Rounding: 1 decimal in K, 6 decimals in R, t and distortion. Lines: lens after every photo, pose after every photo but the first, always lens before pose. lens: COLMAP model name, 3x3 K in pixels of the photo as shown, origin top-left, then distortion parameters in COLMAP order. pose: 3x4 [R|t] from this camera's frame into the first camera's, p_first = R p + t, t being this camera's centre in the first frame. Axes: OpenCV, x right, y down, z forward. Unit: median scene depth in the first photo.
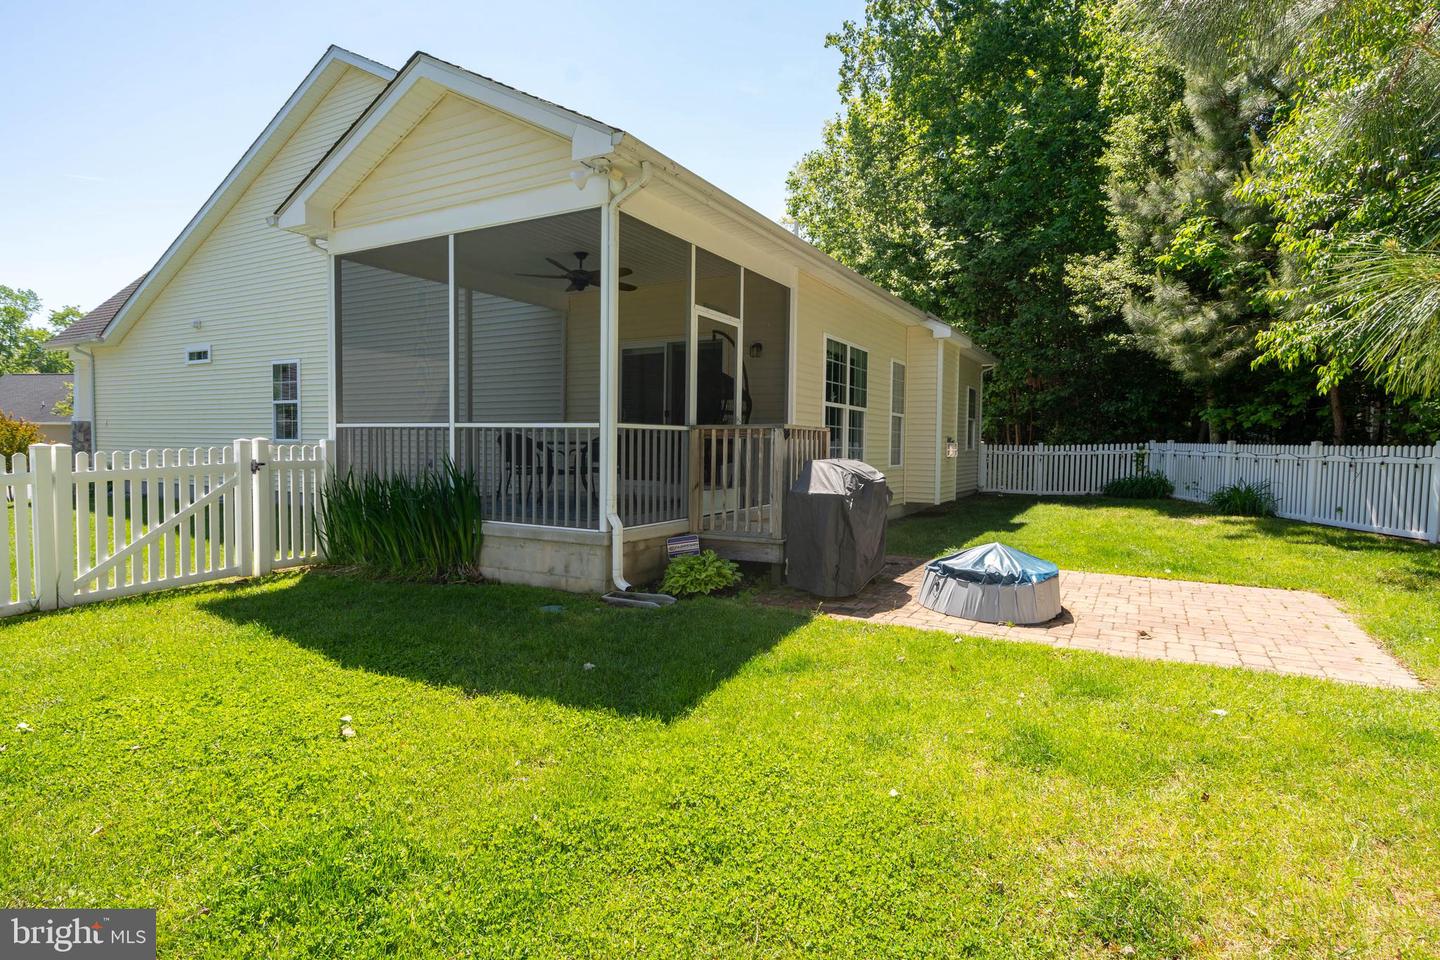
lens RADIAL K [[755.3, 0, 720.0], [0, 755.3, 480.0], [0, 0, 1]] dist [-0.002146, -0.000634]
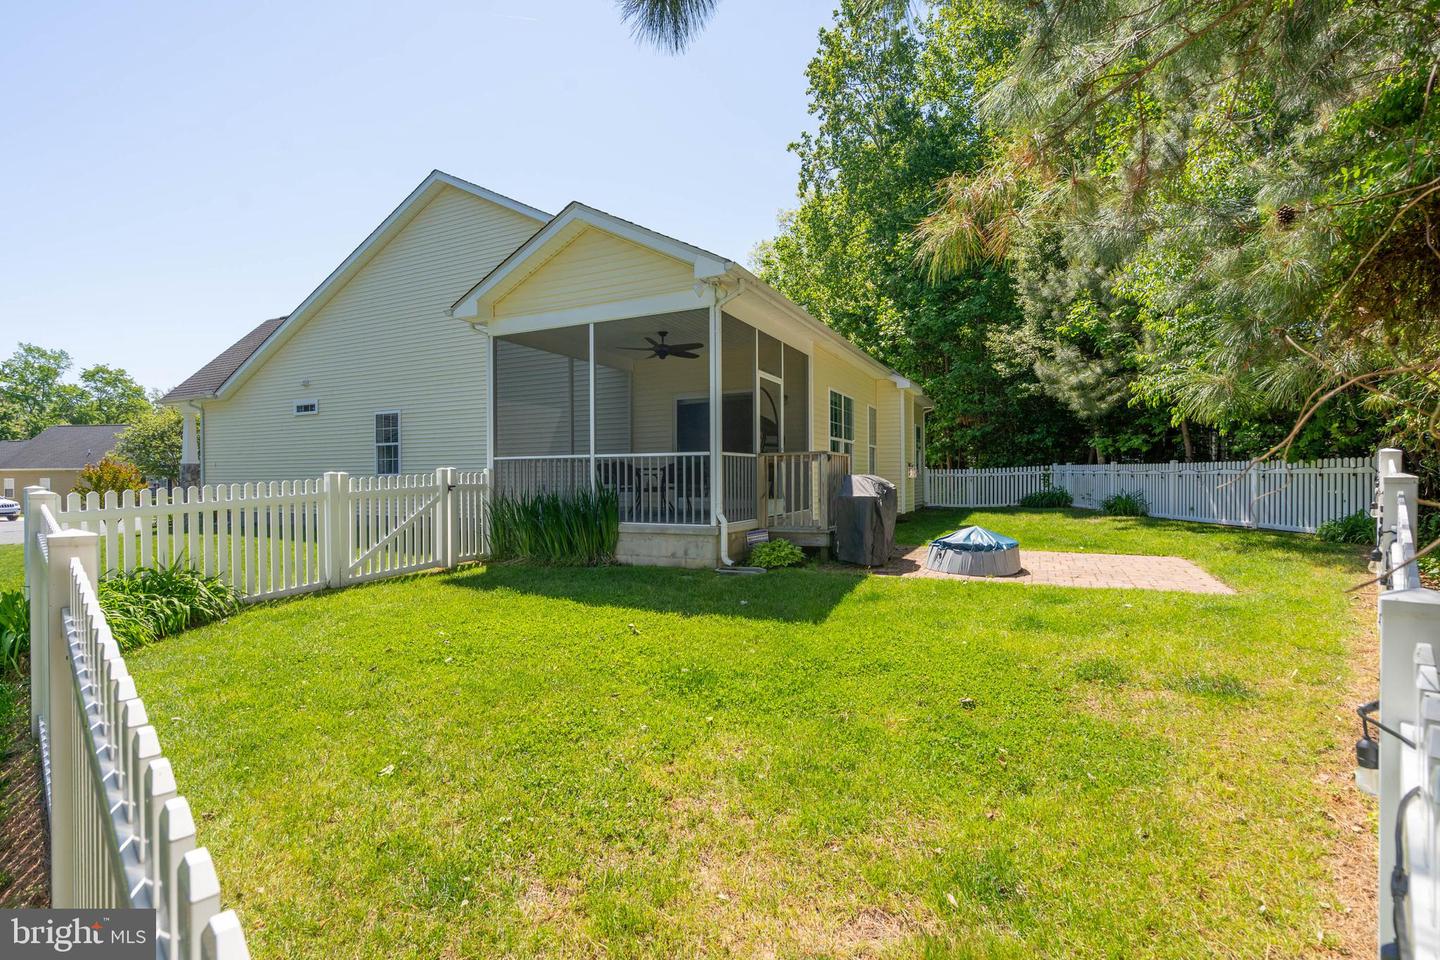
lens RADIAL K [[660.1, 0, 720.0], [0, 660.1, 480.0], [0, 0, 1]] dist [-0.010995, 0.000371]
pose [[0.997851, -0.019477, 0.062568, -0.146511], [0.022165, 0.998848, -0.042553, 0.022798], [-0.061667, 0.043849, 0.997133, -0.186976]]
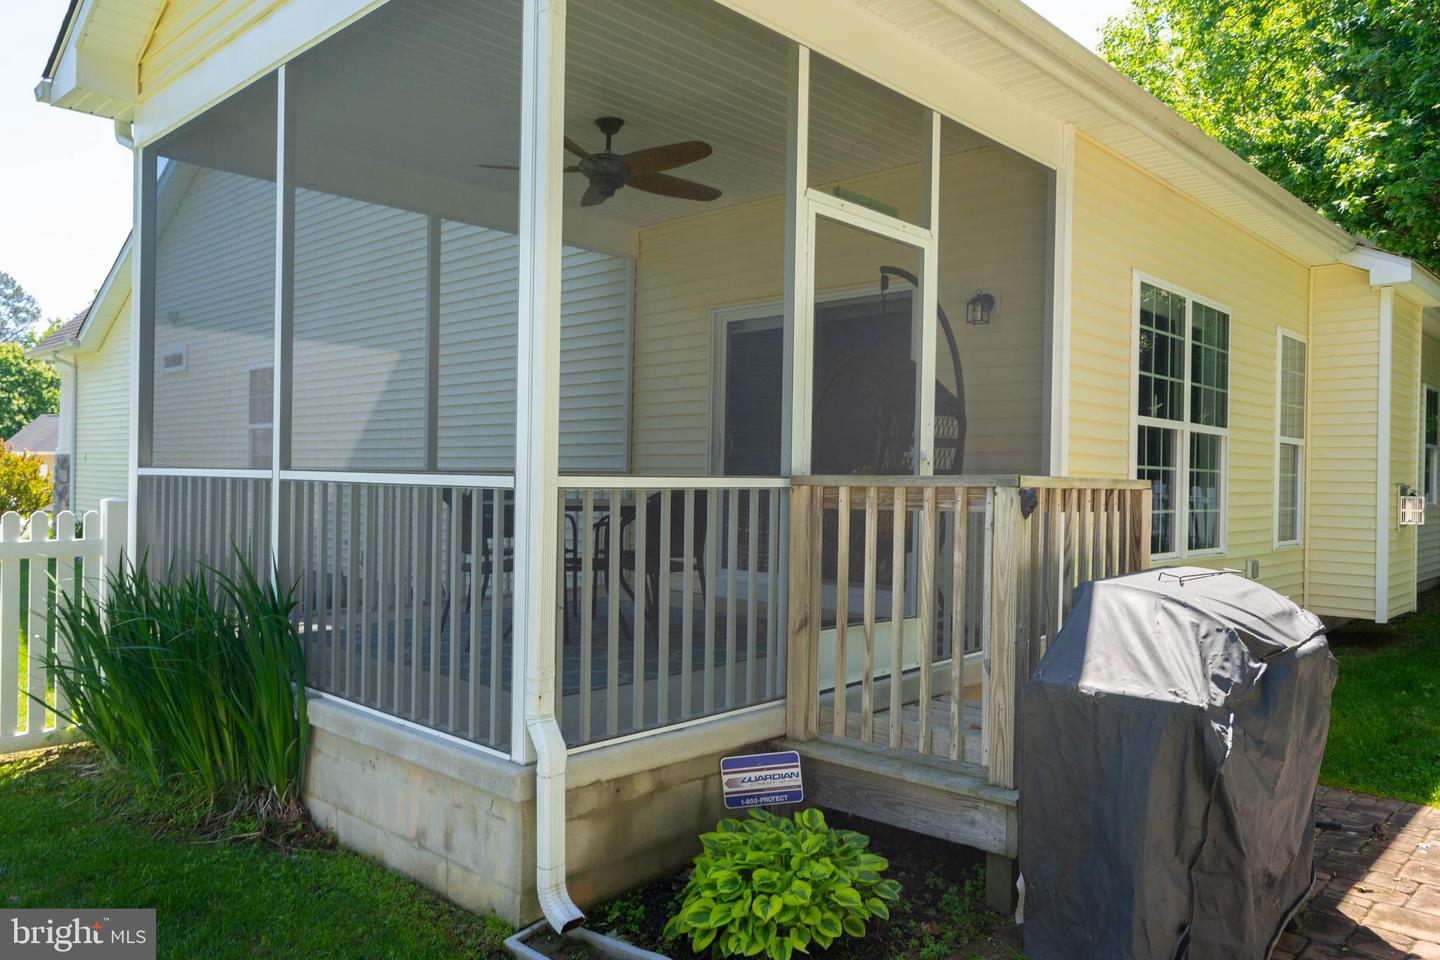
lens RADIAL K [[1042.7, 0, 720.0], [0, 1042.7, 480.0], [0, 0, 1]] dist [0.006099, 0.001470]
pose [[0.971226, 0.002991, -0.238140, 0.045629], [-0.013988, 0.998911, -0.044502, -0.034020], [0.237748, 0.046552, 0.970211, 0.336289]]
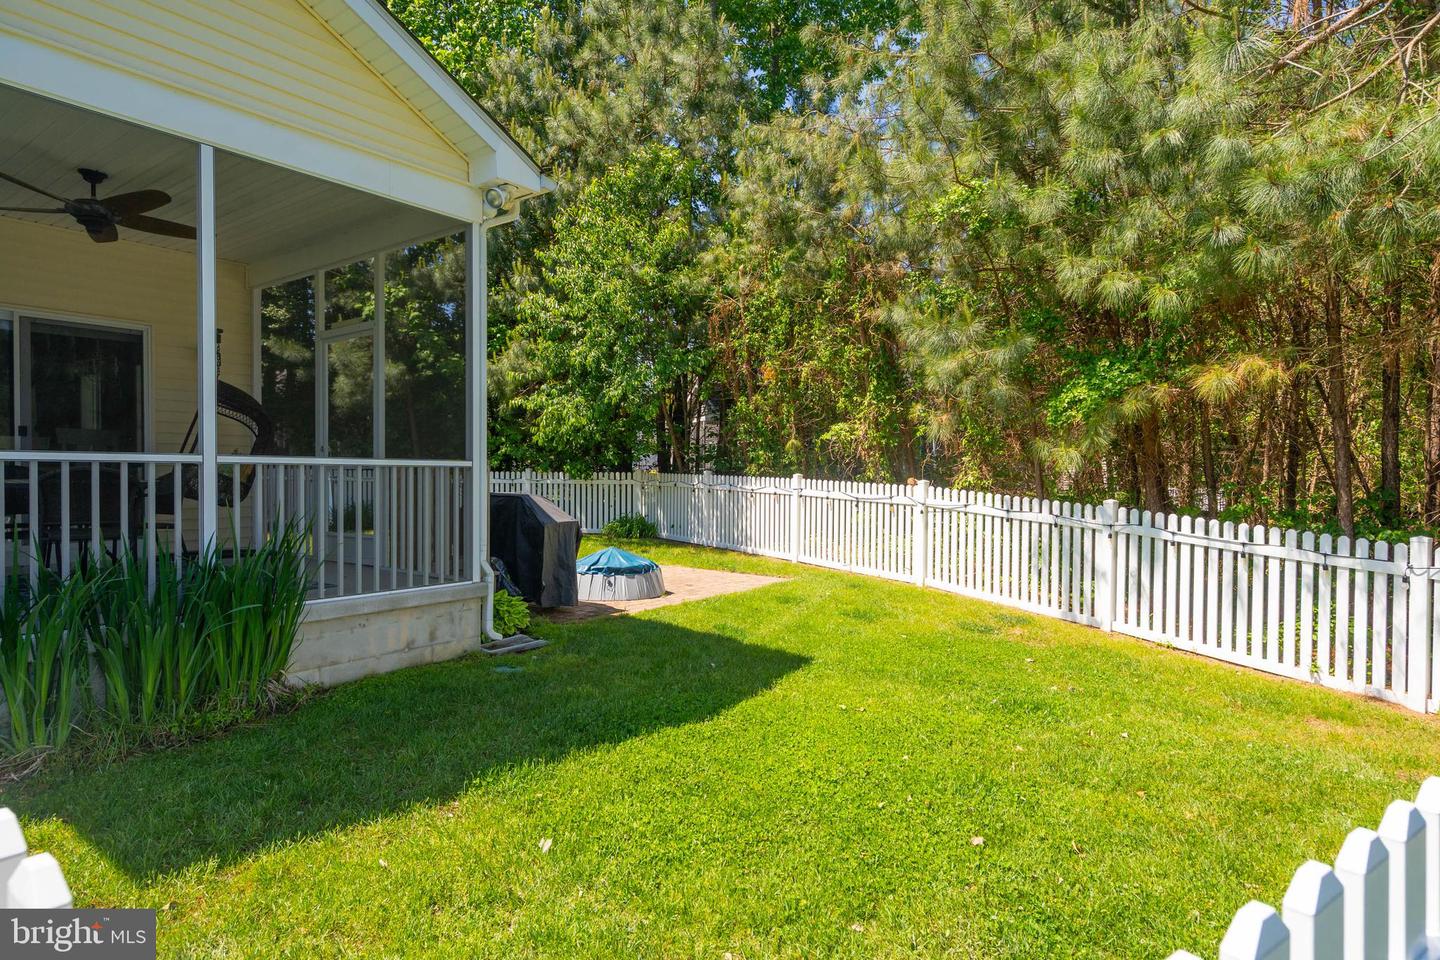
lens RADIAL K [[822.7, 0, 720.0], [0, 822.7, 480.0], [0, 0, 1]] dist [0.001317, 0.000366]
pose [[0.125057, -0.020396, 0.991940, -0.722725], [0.043813, 0.998927, 0.015016, -0.036452], [-0.991182, 0.041582, 0.125817, 0.387162]]
